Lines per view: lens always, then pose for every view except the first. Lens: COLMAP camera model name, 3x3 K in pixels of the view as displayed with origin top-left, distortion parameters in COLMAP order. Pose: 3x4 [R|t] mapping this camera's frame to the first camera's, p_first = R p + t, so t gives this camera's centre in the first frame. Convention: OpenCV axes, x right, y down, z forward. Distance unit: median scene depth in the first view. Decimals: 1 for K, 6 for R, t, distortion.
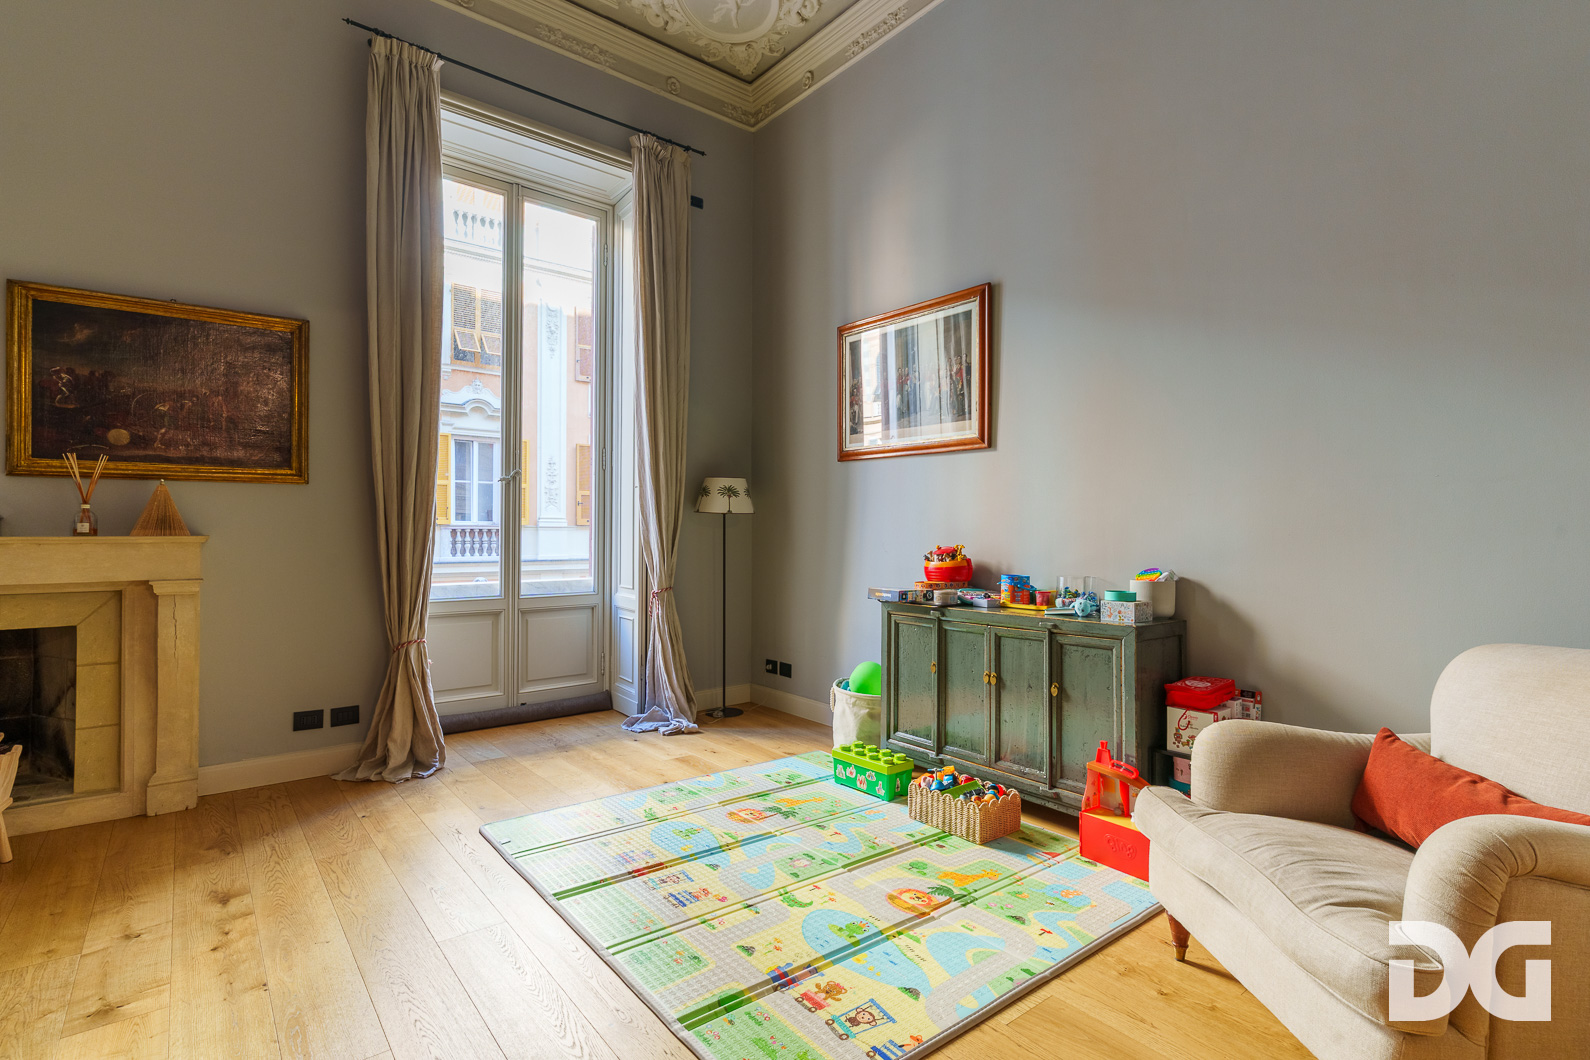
lens RADIAL K [[770.5, 0, 802.6], [0, 770.5, 531.7], [0, 0, 1]] dist [-0.000415, 0.000231]
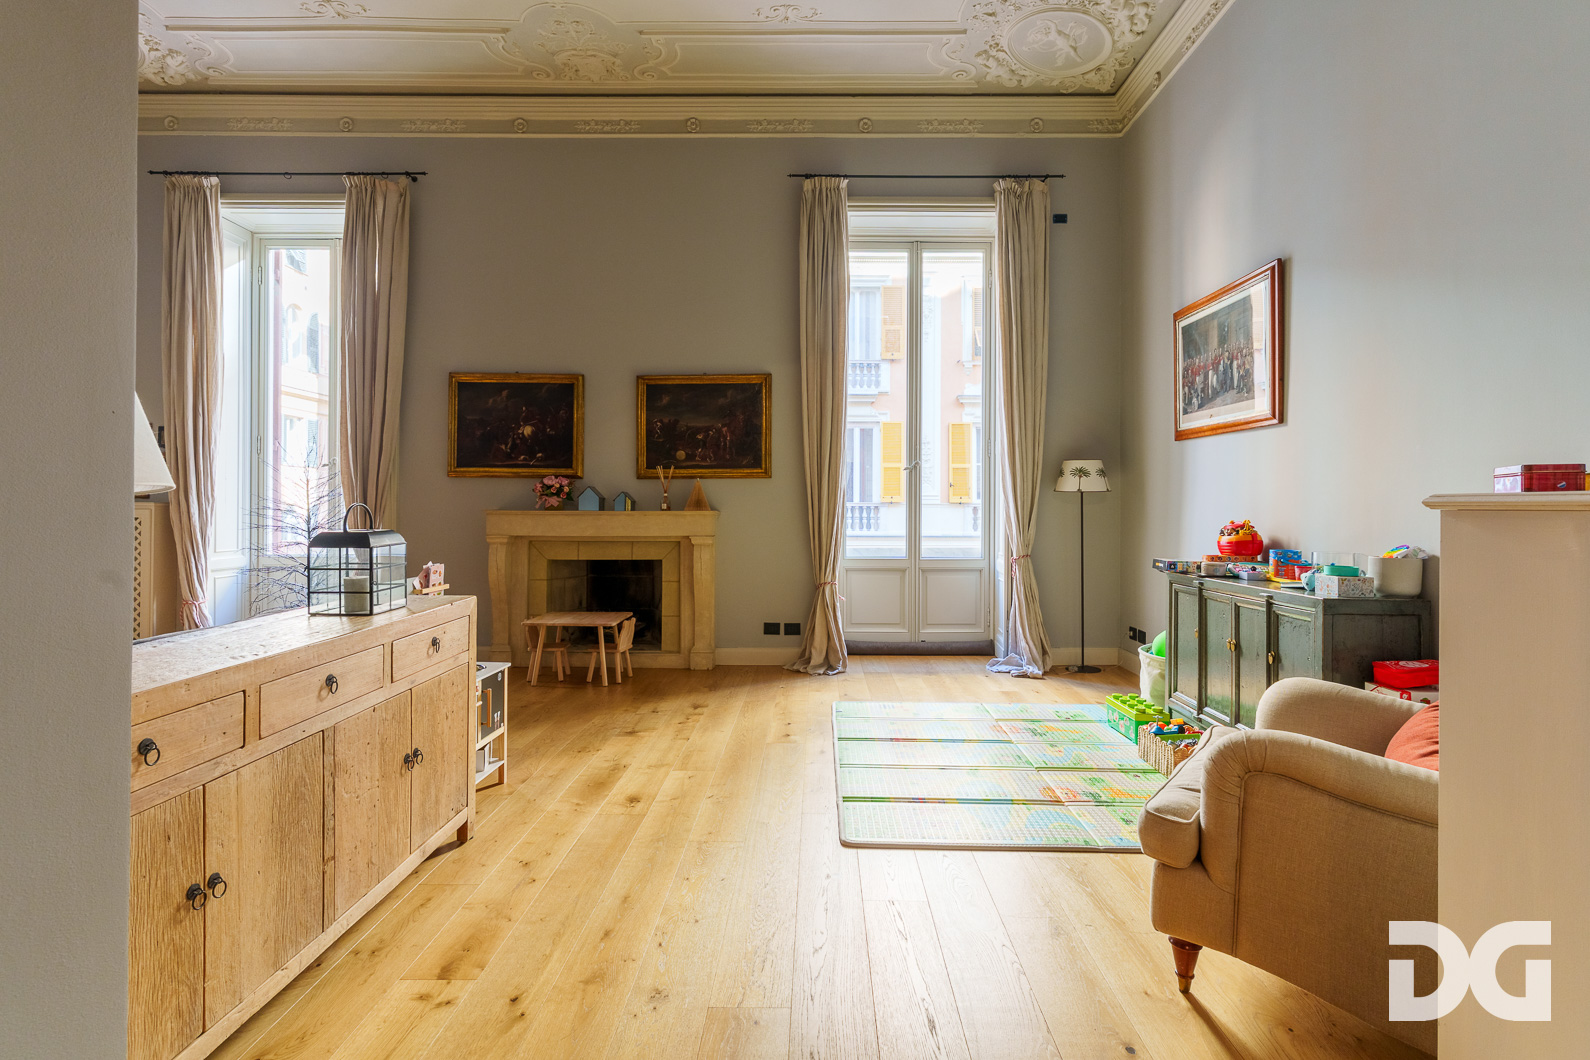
lens RADIAL K [[773.6, 0, 799.2], [0, 773.6, 511.6], [0, 0, 1]] dist [-0.000900, -0.000223]
pose [[0.768429, 0.000711, -0.639935, 0.397039], [0.001030, 0.999997, 0.002348, 0.002935], [0.639935, -0.002464, 0.768425, -0.168625]]
